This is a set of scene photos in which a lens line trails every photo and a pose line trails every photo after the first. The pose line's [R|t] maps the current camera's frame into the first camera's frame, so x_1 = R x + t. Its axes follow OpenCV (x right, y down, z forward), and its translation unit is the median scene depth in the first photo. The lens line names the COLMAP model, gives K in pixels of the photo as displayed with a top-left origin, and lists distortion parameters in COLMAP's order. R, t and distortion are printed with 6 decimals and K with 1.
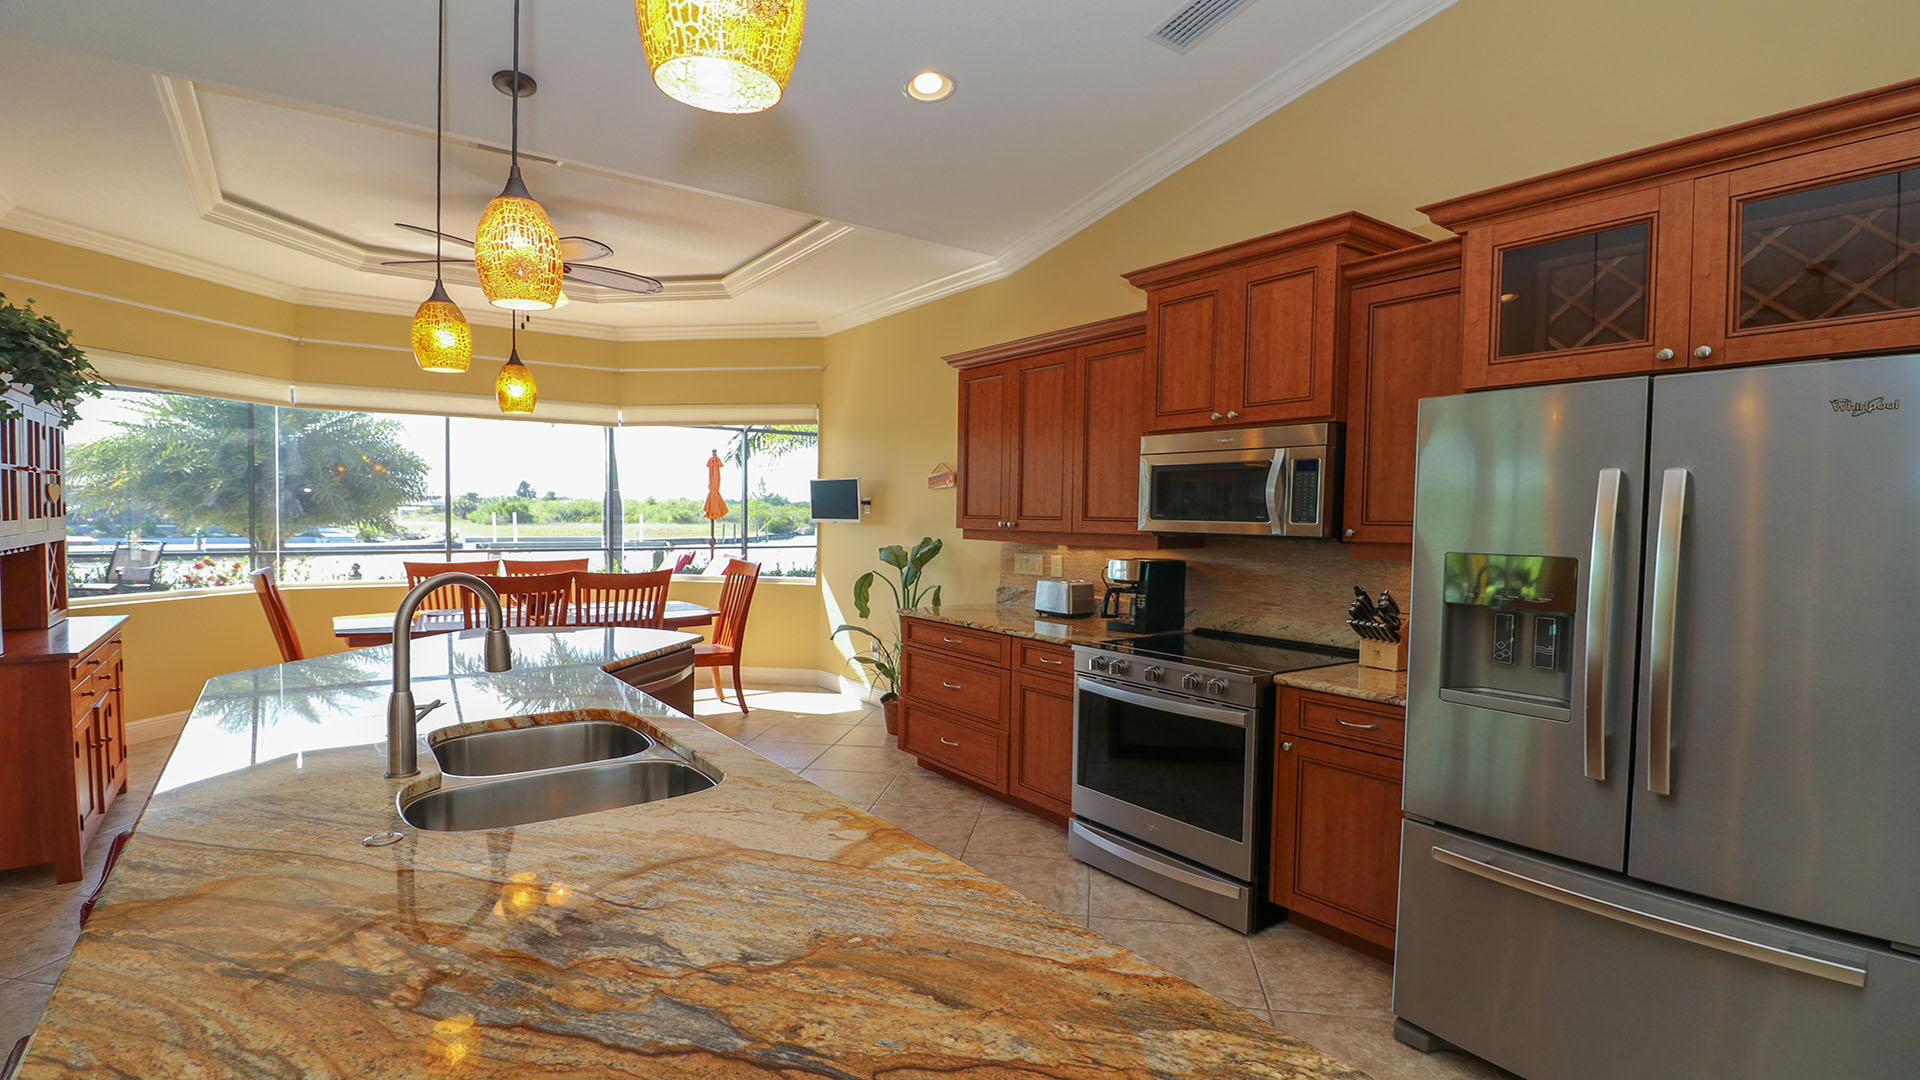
lens RADIAL K [[910.4, 0, 960.0], [0, 910.4, 540.0], [0, 0, 1]] dist [0.001600, 0.000337]
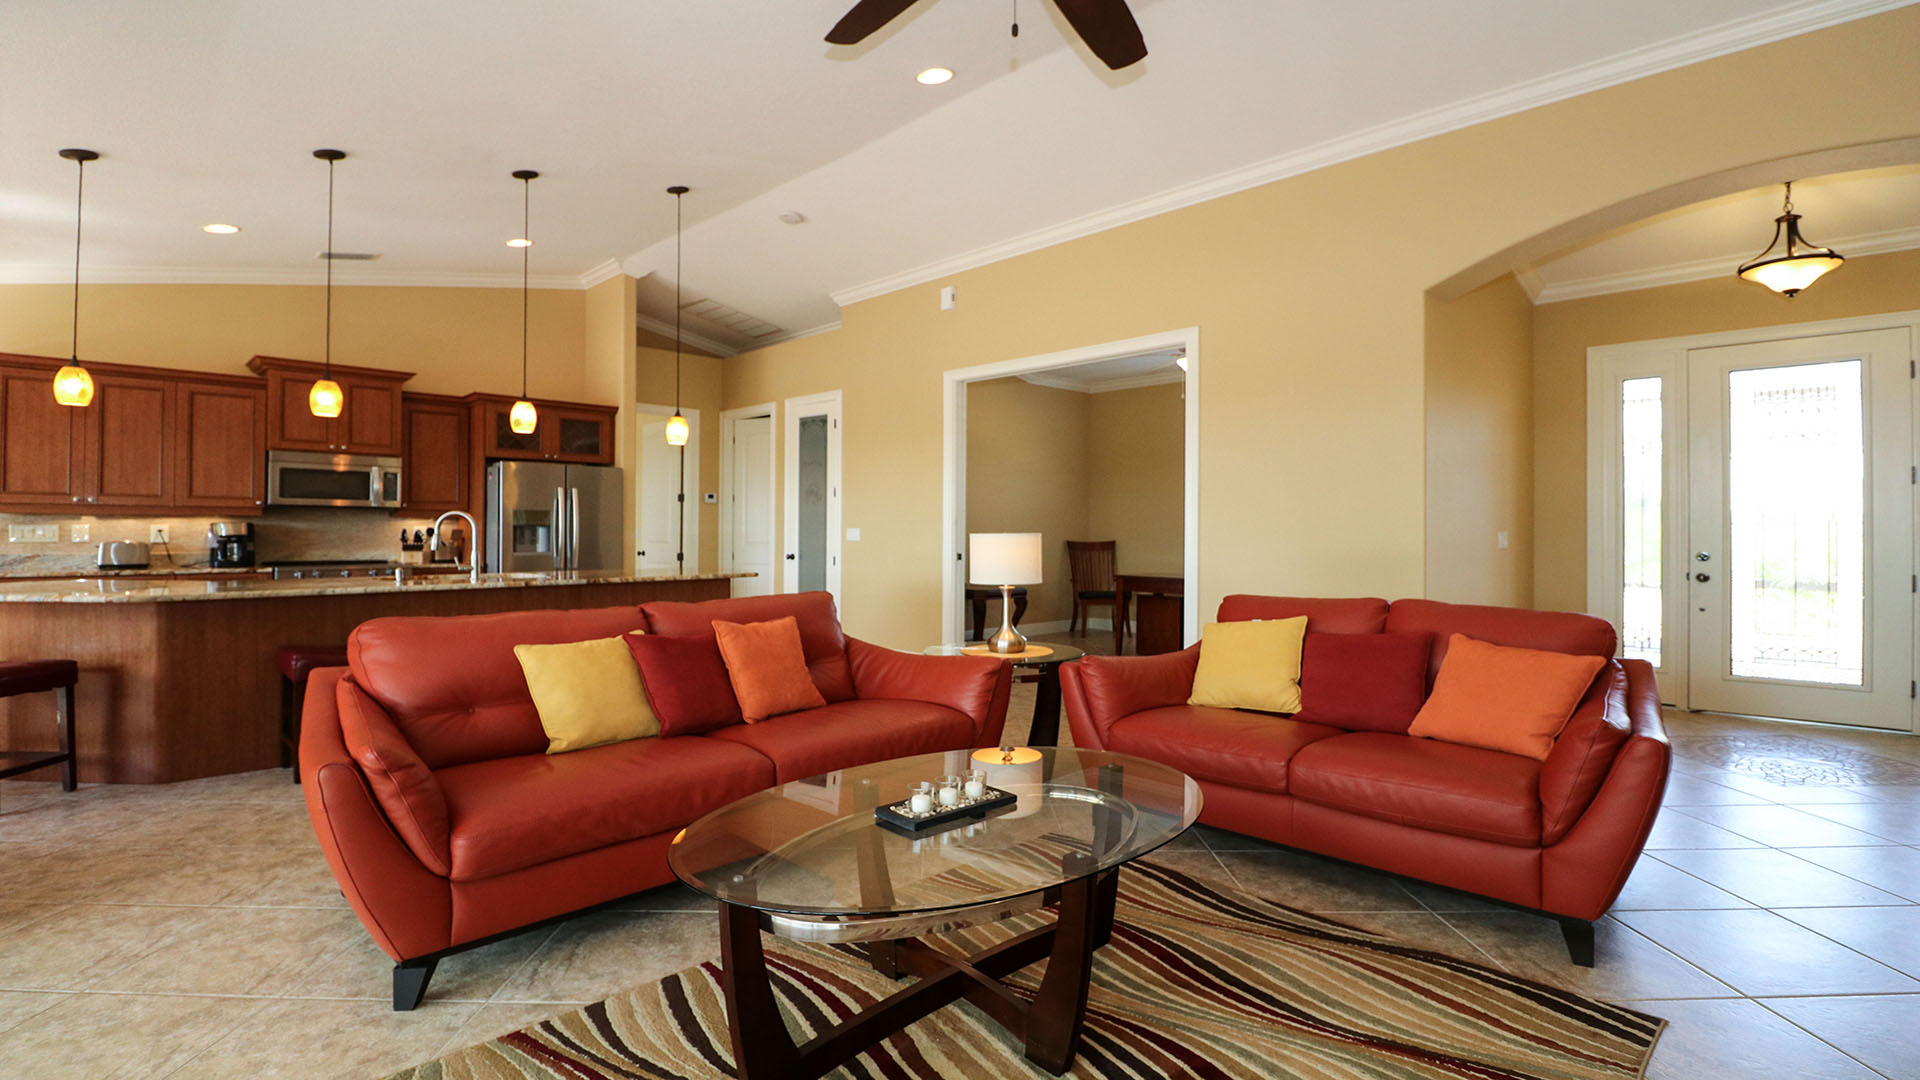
lens RADIAL K [[879.8, 0, 955.9], [0, 879.8, 520.7], [0, 0, 1]] dist [-0.027105, -0.000144]
pose [[-0.147929, -0.013472, 0.988906, -1.715777], [0.013520, 0.999786, 0.015642, 0.013401], [-0.988906, 0.015684, -0.147715, -0.061668]]
